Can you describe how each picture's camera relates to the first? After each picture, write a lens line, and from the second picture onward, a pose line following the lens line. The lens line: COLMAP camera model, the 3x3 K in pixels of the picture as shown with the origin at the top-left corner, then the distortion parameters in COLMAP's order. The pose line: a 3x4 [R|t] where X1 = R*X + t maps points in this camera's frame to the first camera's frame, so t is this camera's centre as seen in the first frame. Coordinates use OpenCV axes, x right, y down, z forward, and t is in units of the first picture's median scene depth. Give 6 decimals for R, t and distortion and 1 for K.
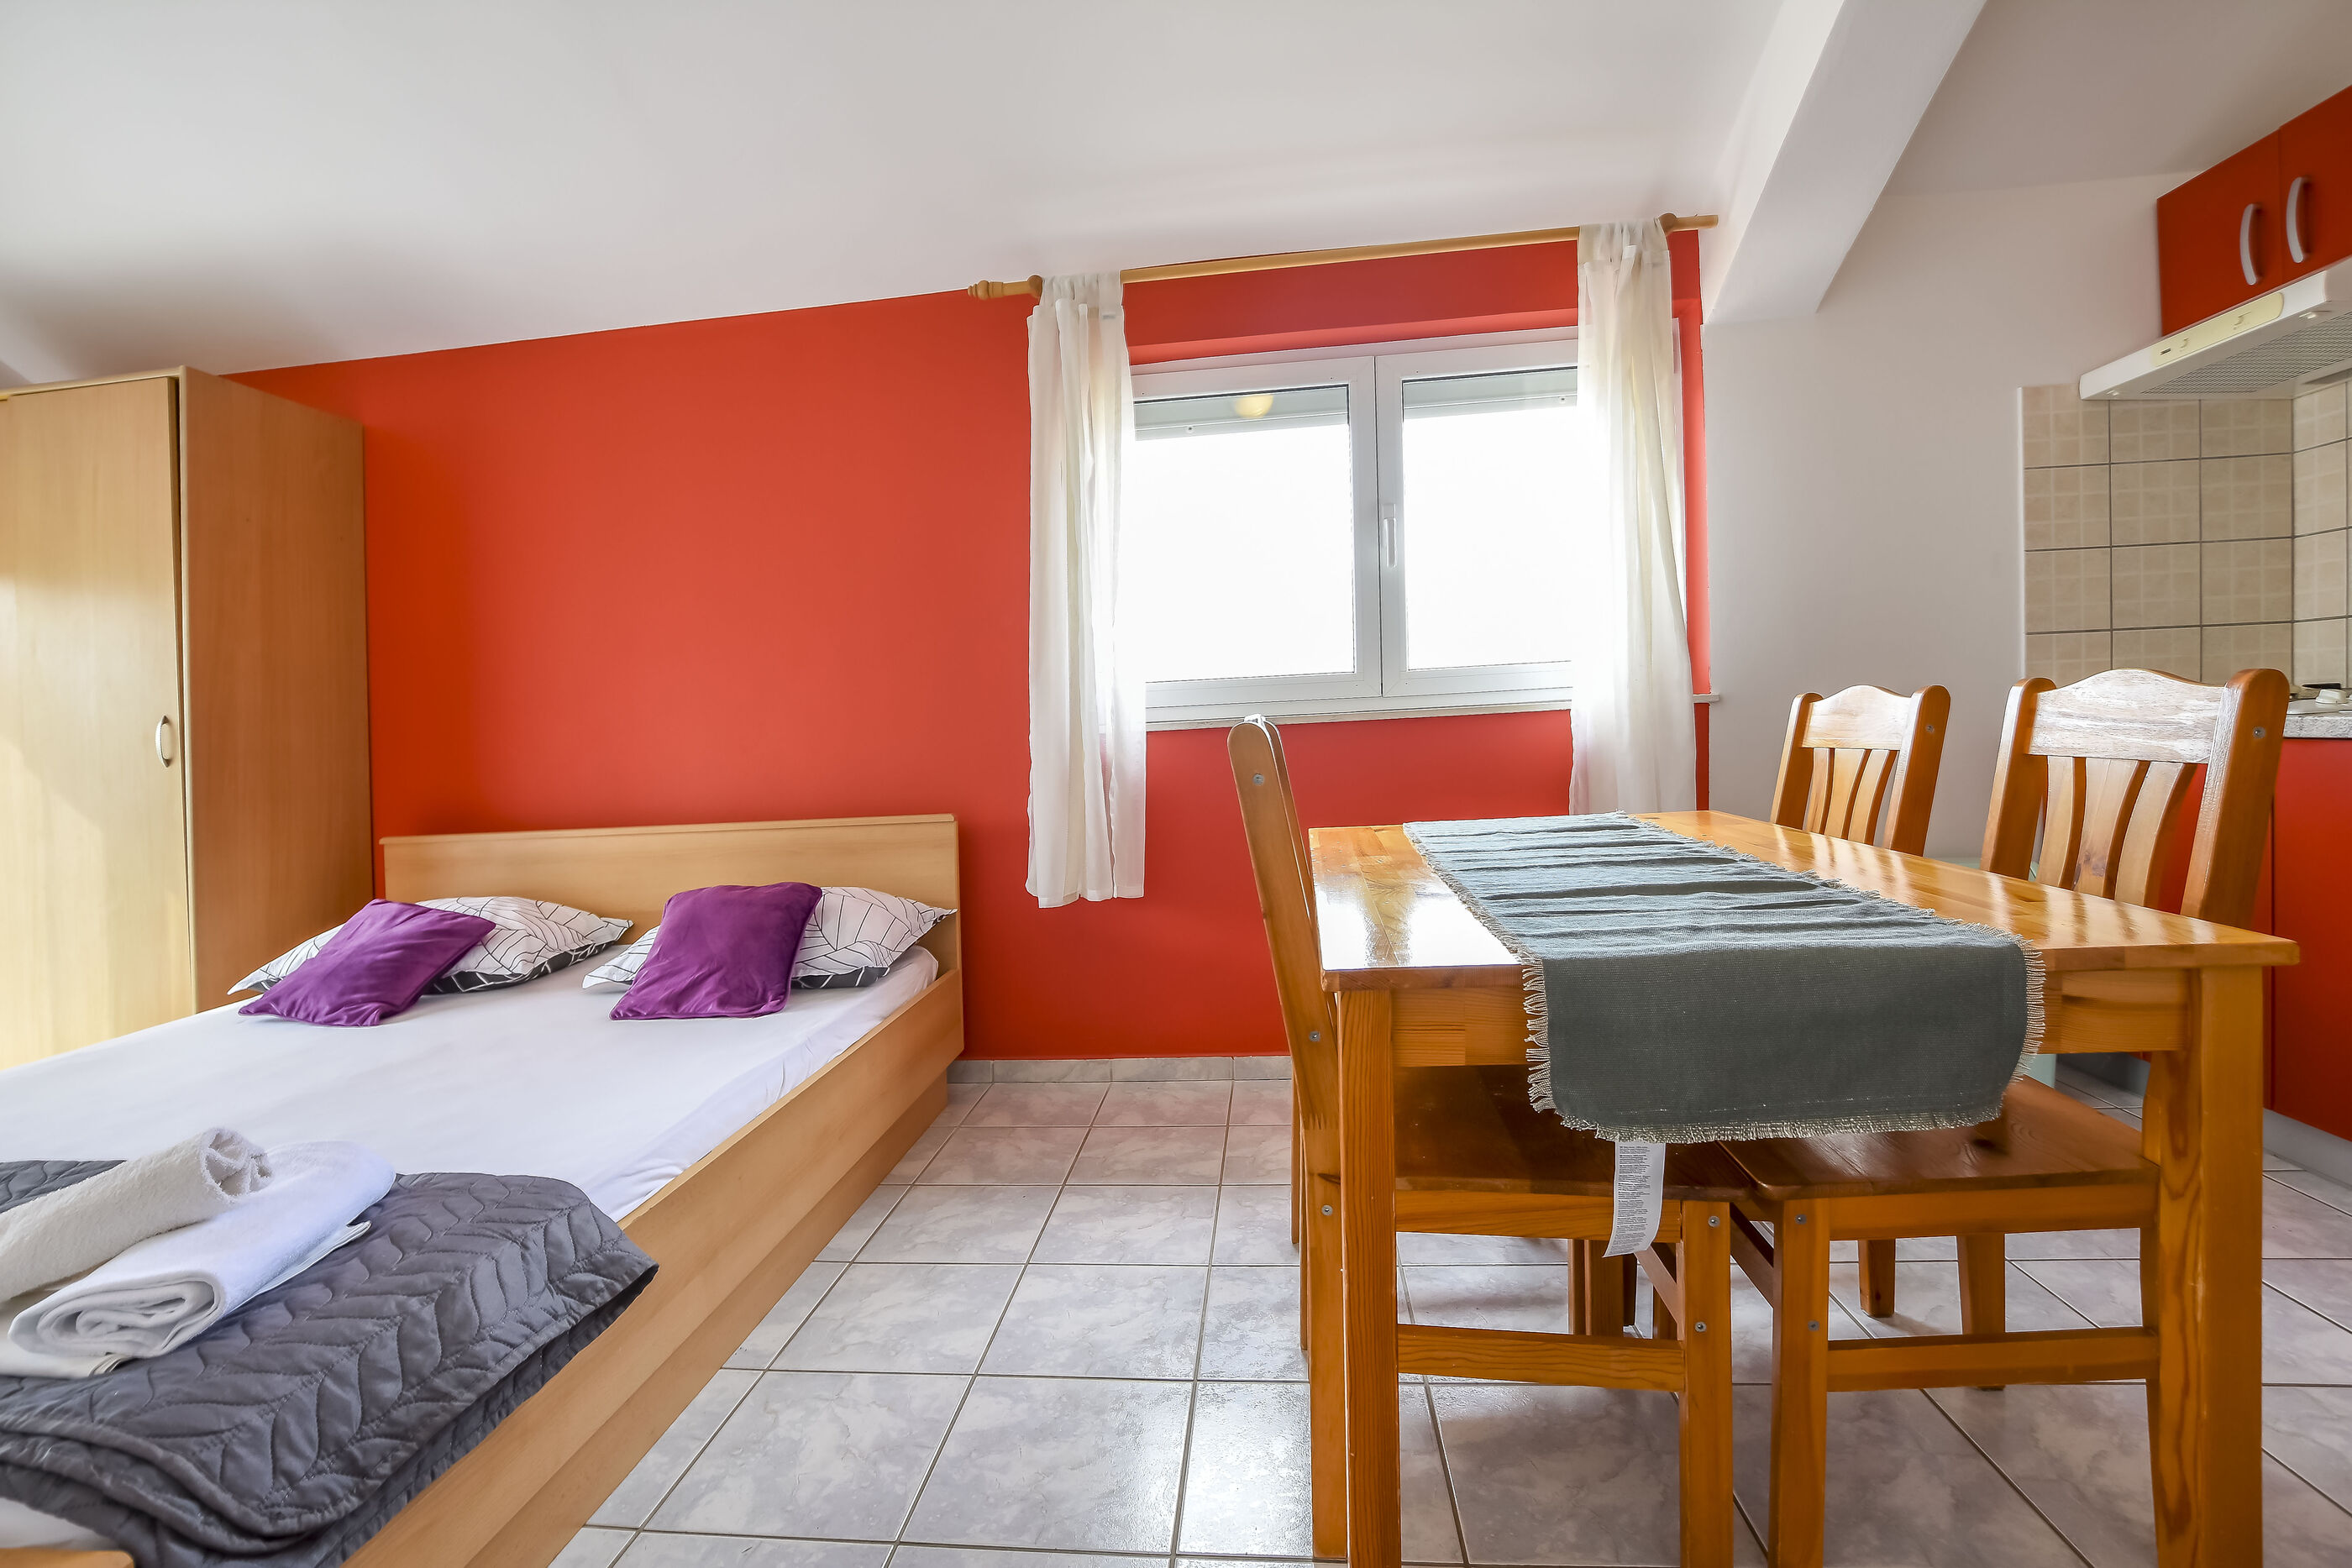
lens RADIAL K [[1037.9, 0, 1166.6], [0, 1037.9, 743.5], [0, 0, 1]] dist [-0.028137, 0.004476]
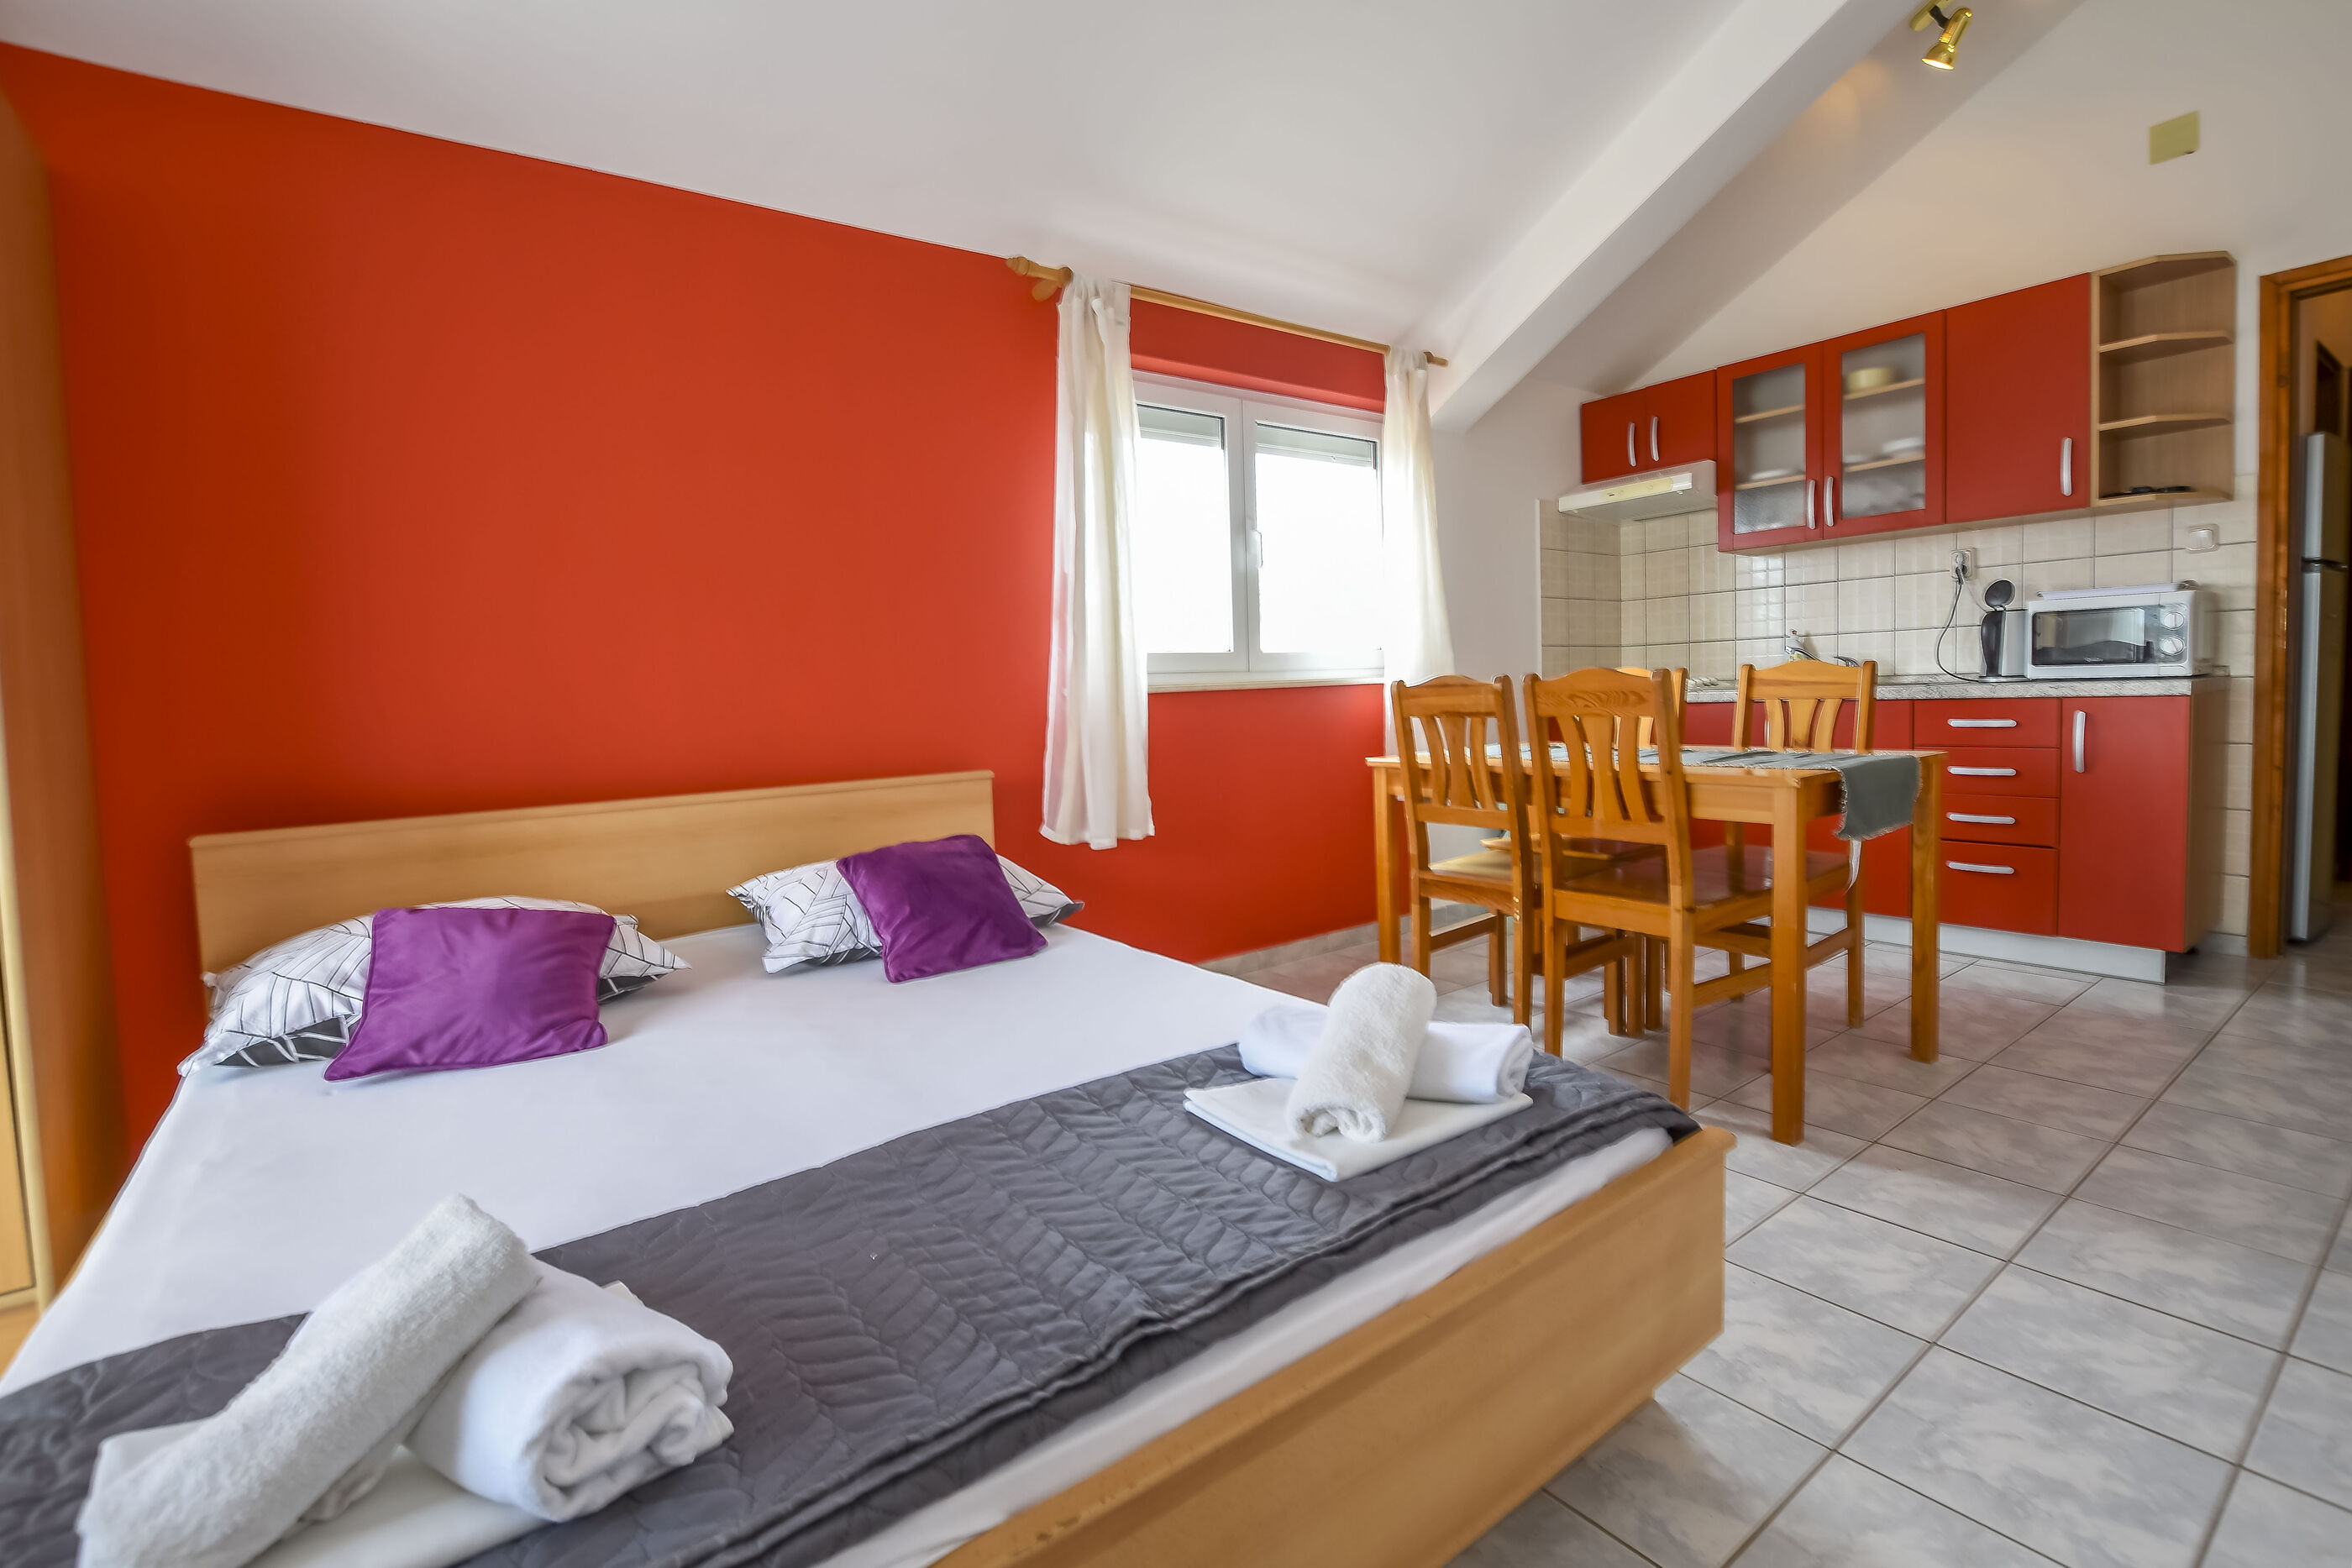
lens RADIAL K [[1037.9, 0, 1245.4], [0, 1037.9, 768.3], [0, 0, 1]] dist [-0.028137, 0.004476]
pose [[0.719609, -0.035855, 0.693453, -0.771606], [0.020845, 0.999331, 0.030040, 0.042271], [-0.694067, -0.007162, 0.719875, 0.092257]]
